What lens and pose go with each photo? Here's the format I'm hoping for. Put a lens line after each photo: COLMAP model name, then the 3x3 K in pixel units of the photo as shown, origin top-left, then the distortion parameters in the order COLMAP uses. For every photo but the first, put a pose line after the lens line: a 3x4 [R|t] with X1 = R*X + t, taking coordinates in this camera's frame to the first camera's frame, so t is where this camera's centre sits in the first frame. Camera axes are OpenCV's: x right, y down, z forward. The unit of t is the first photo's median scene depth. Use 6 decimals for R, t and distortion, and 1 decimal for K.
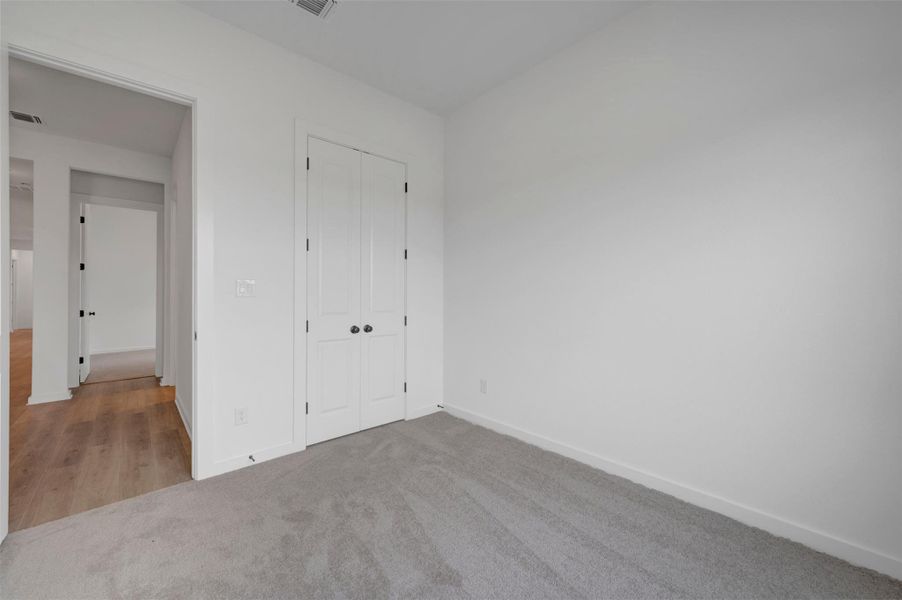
lens RADIAL K [[360.4, 0, 456.8], [0, 360.4, 295.9], [0, 0, 1]] dist [0.000318, 0.000190]
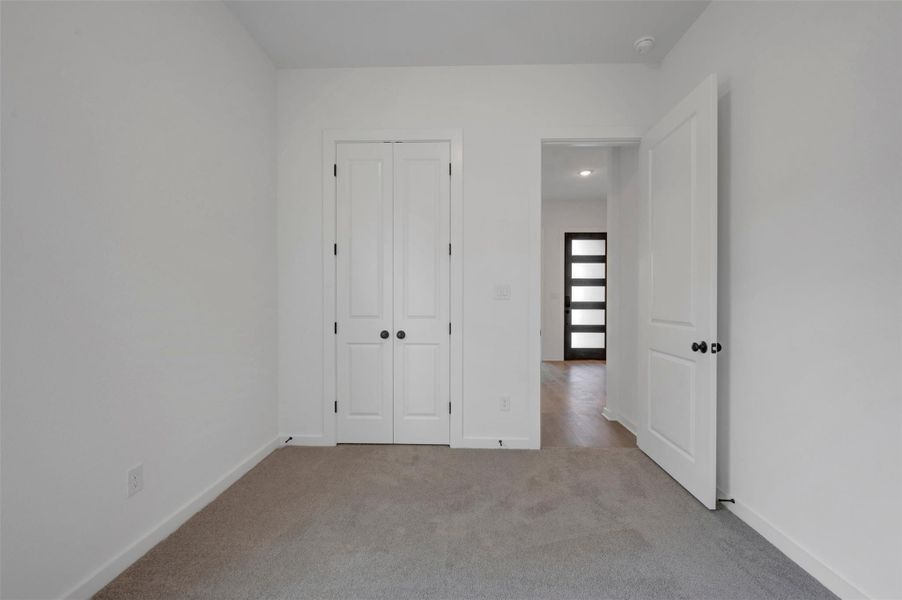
lens RADIAL K [[360.4, 0, 454.6], [0, 360.4, 301.7], [0, 0, 1]] dist [0.000318, 0.000190]
pose [[0.722495, 0.010270, -0.691300, 0.485075], [-0.004522, 0.999938, 0.010130, -0.002419], [0.691362, -0.004193, 0.722497, 0.436566]]
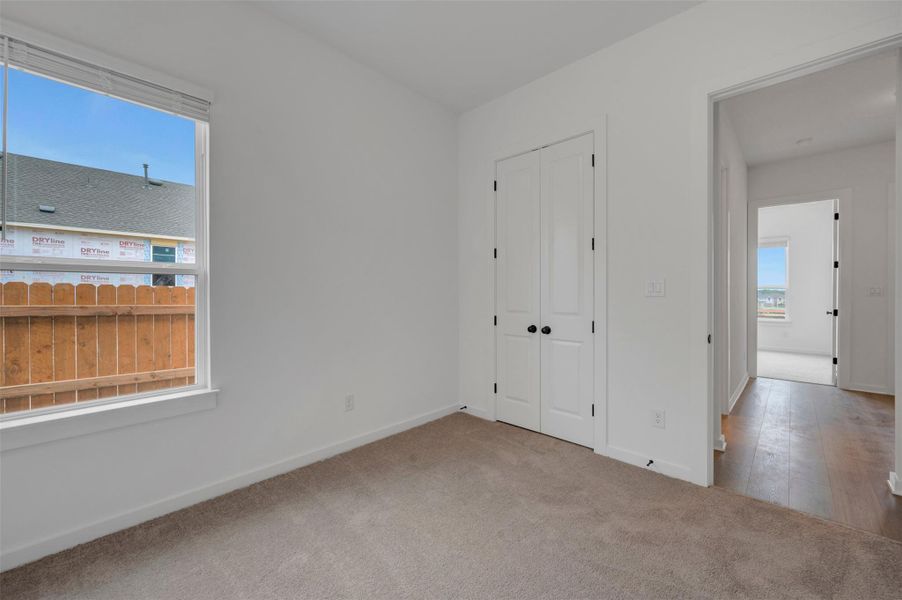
lens RADIAL K [[360.4, 0, 446.2], [0, 360.4, 296.2], [0, 0, 1]] dist [0.000318, 0.000190]
pose [[0.067113, 0.008340, -0.997711, 0.692562], [-0.003066, 0.999962, 0.008152, -0.005777], [0.997741, 0.002512, 0.067136, 0.674326]]
